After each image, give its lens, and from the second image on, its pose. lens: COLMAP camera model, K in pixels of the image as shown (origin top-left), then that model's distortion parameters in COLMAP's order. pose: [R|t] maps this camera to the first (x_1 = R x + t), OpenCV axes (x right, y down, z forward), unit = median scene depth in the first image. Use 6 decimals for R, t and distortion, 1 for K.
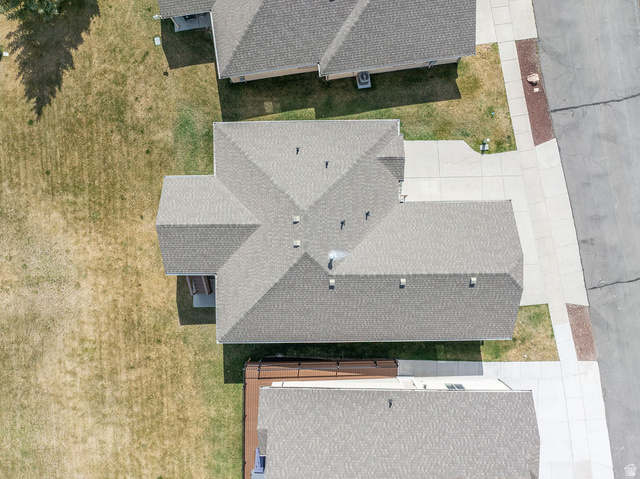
lens RADIAL K [[450.9, 0, 320.6], [0, 450.9, 239.2], [0, 0, 1]] dist [-0.031671, -0.002465]
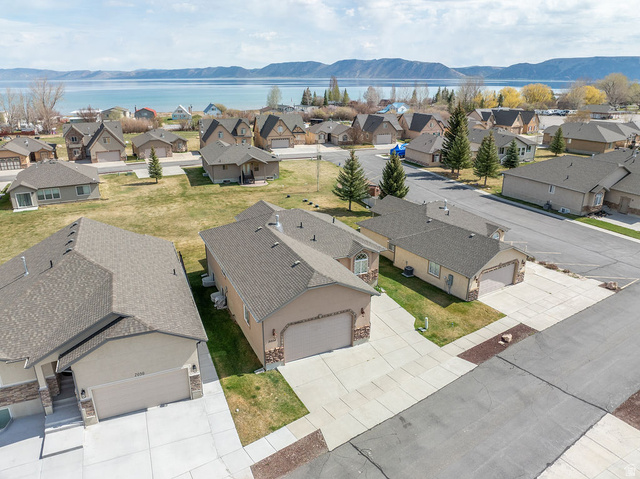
lens RADIAL K [[450.9, 0, 320.0], [0, 450.9, 239.4], [0, 0, 1]] dist [-0.031671, -0.002465]
pose [[0.411061, 0.311374, -0.856782, 1.105927], [-0.911507, 0.126424, -0.391372, 0.402065], [-0.013545, 0.941840, 0.335788, 0.446477]]
